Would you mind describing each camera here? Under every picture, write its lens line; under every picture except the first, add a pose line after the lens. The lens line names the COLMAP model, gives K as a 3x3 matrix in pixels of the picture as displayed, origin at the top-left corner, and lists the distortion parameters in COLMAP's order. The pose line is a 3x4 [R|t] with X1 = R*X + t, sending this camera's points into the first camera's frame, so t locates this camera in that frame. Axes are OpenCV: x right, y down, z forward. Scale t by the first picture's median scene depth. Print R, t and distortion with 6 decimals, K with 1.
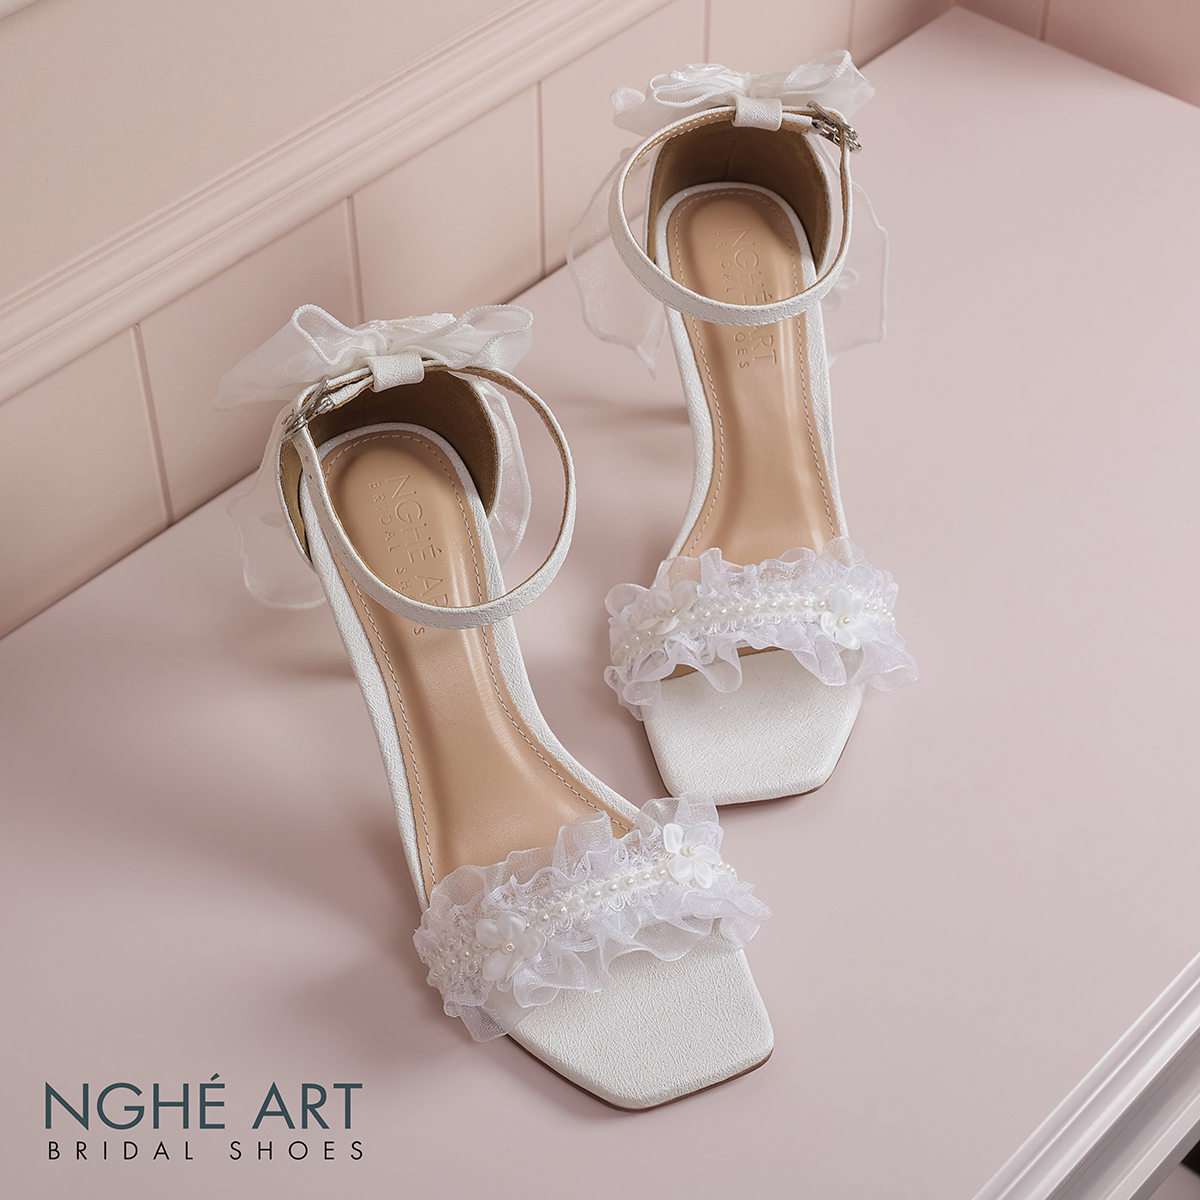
lens RADIAL K [[2185.1, 0, 601.4], [0, 2185.1, 600.9], [0, 0, 1]] dist [-0.009068, 0.000000]
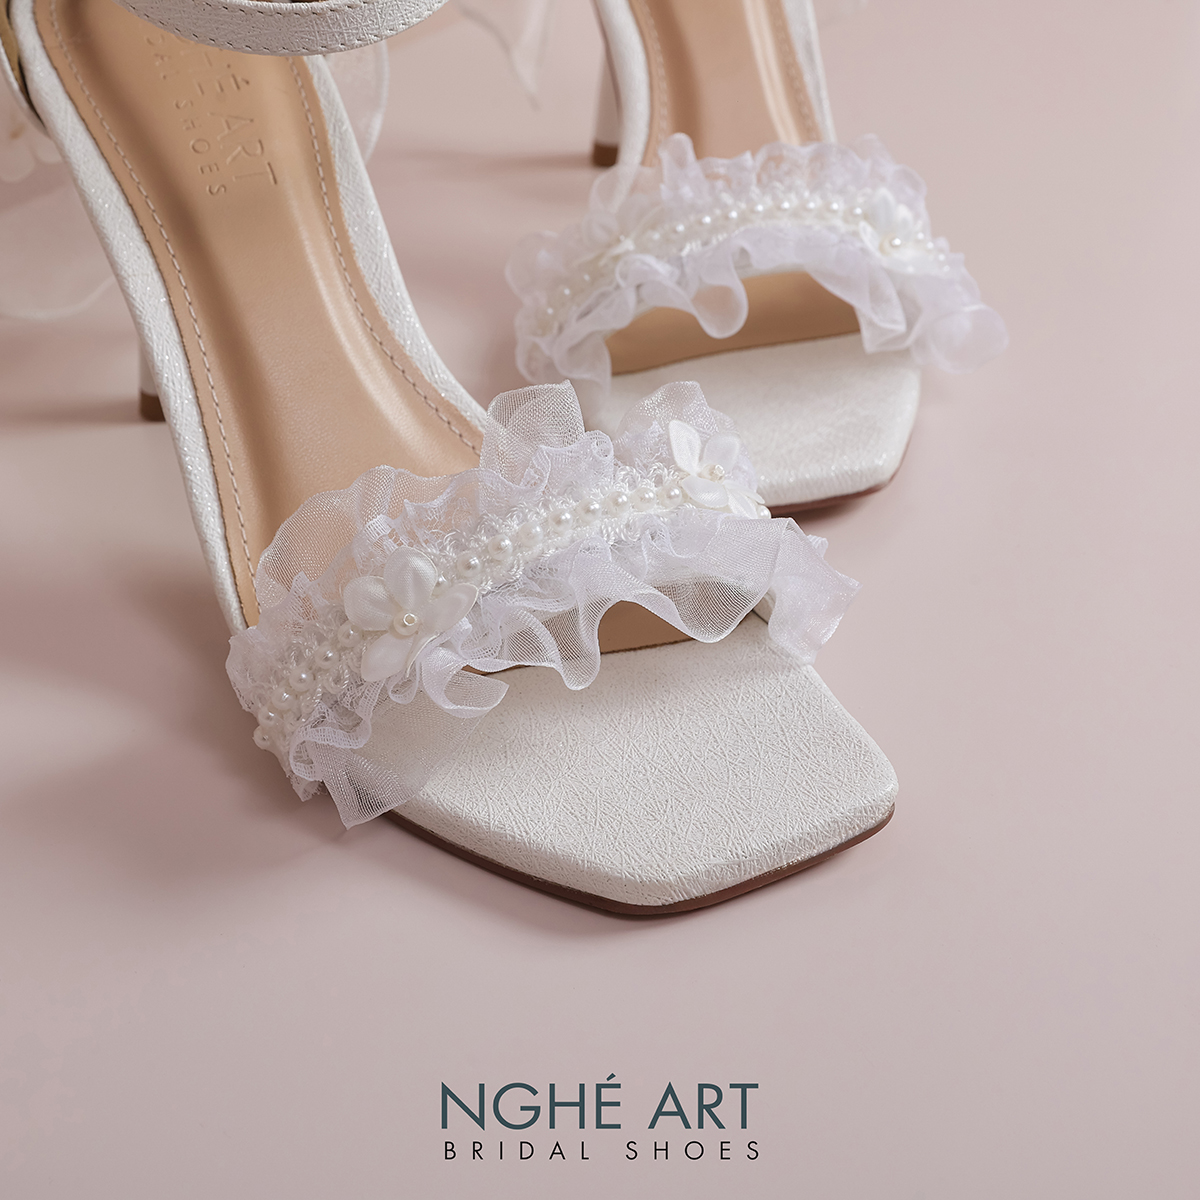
lens RADIAL K [[2185.1, 0, 597.8], [0, 2185.1, 599.2], [0, 0, 1]] dist [-0.009068, 0.000000]
pose [[0.992994, -0.047036, 0.108402, -0.052690], [0.067869, 0.977981, -0.197351, 0.256294], [-0.096732, 0.203326, 0.974321, 0.456267]]
